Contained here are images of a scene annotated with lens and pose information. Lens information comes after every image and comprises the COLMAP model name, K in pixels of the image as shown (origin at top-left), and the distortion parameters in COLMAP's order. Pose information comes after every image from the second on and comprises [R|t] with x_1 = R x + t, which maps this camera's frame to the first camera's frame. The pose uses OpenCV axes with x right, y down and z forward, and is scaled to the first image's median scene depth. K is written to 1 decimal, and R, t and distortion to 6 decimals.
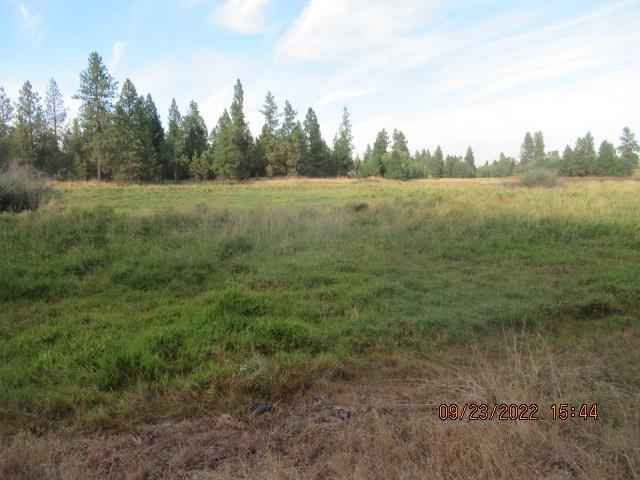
lens RADIAL K [[473.3, 0, 316.6], [0, 473.3, 240.5], [0, 0, 1]] dist [-0.008751, 0.004389]
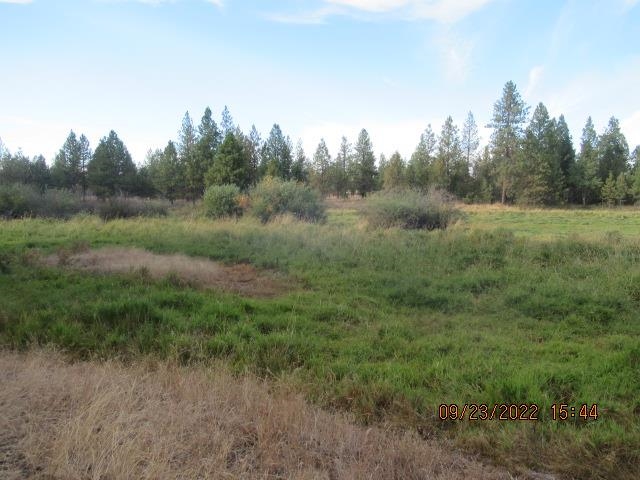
lens RADIAL K [[473.3, 0, 321.1], [0, 473.3, 239.2], [0, 0, 1]] dist [-0.008751, 0.004389]
pose [[0.701186, 0.065418, -0.709971, -0.010141], [-0.102880, 0.994644, -0.009959, 0.000357], [0.705517, 0.080024, 0.704160, 0.020223]]
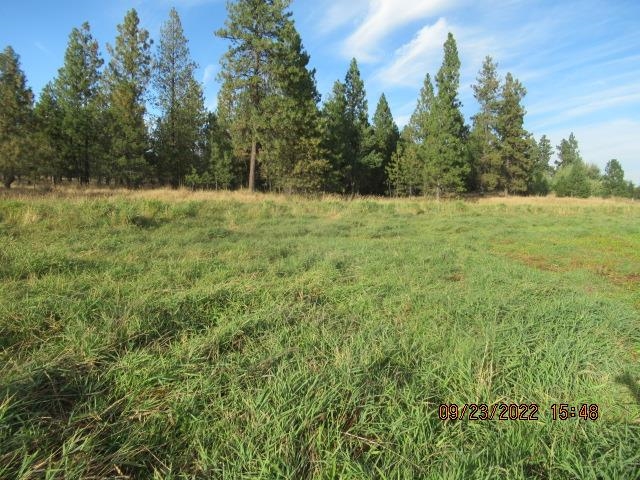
lens RADIAL K [[473.3, 0, 315.8], [0, 473.3, 242.3], [0, 0, 1]] dist [-0.008751, 0.004389]
pose [[0.998655, 0.021127, -0.047343, -4.352312], [-0.023338, 0.998639, -0.046643, -0.525667], [0.046293, 0.047685, 0.997789, 5.593410]]
